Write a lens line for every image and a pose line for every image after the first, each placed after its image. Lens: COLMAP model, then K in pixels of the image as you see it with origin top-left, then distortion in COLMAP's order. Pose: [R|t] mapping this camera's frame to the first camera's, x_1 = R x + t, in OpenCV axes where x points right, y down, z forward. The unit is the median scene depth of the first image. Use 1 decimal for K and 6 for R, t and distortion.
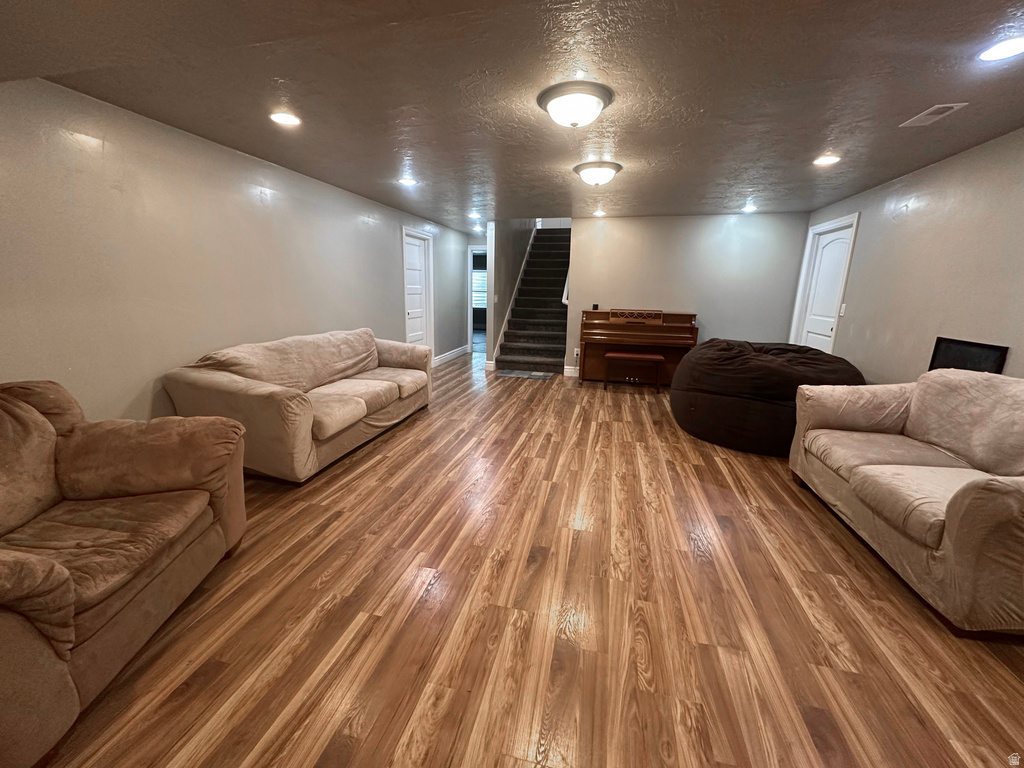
lens RADIAL K [[408.2, 0, 504.5], [0, 408.2, 384.5], [0, 0, 1]] dist [-0.002389, -0.000190]
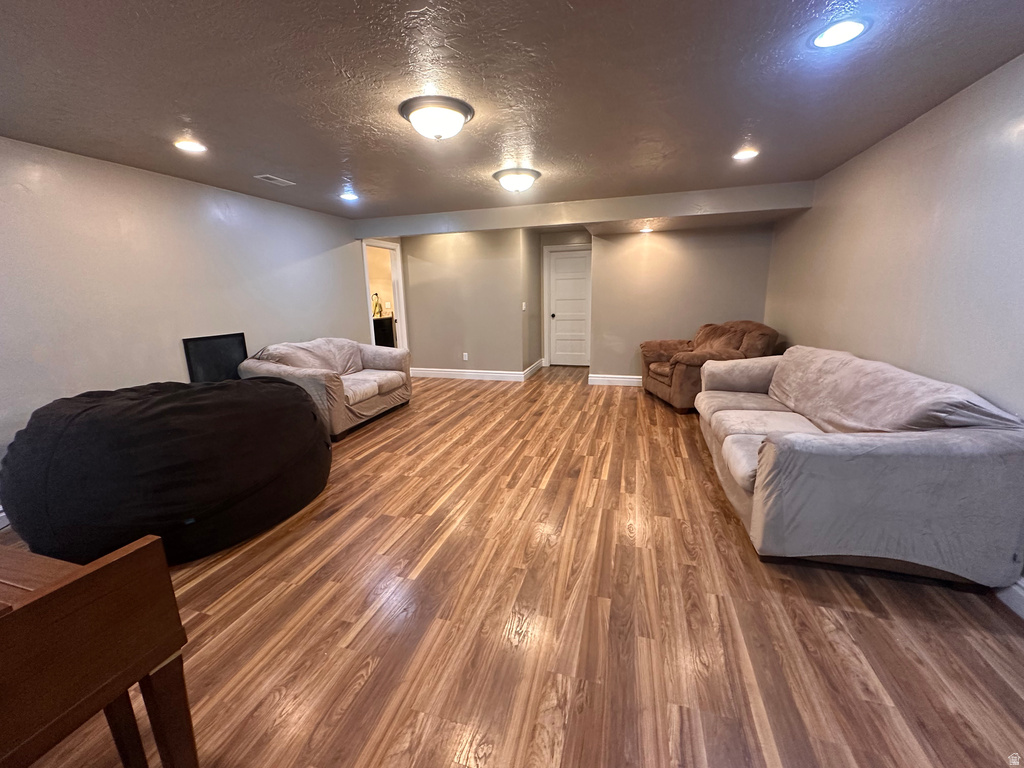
lens RADIAL K [[408.2, 0, 513.2], [0, 408.2, 382.9], [0, 0, 1]] dist [-0.002389, -0.000190]
pose [[-0.999447, -0.000549, 0.033240, 0.092047], [0.014008, 0.899811, 0.436055, -0.443044], [-0.030149, 0.436280, -0.899306, 1.848531]]
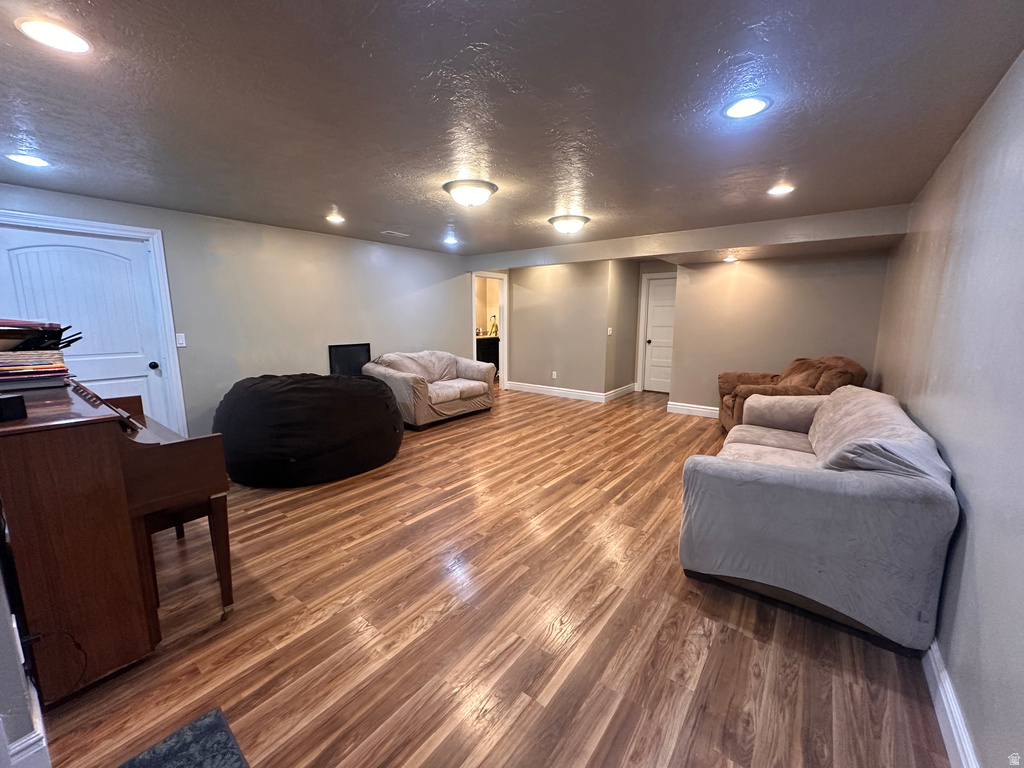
lens RADIAL K [[408.2, 0, 513.0], [0, 408.2, 384.1], [0, 0, 1]] dist [-0.002389, -0.000190]
pose [[-0.922828, -0.080570, 0.376693, -0.228646], [0.073124, 0.923462, 0.376658, -0.485038], [-0.378209, 0.375136, -0.846305, 1.953208]]
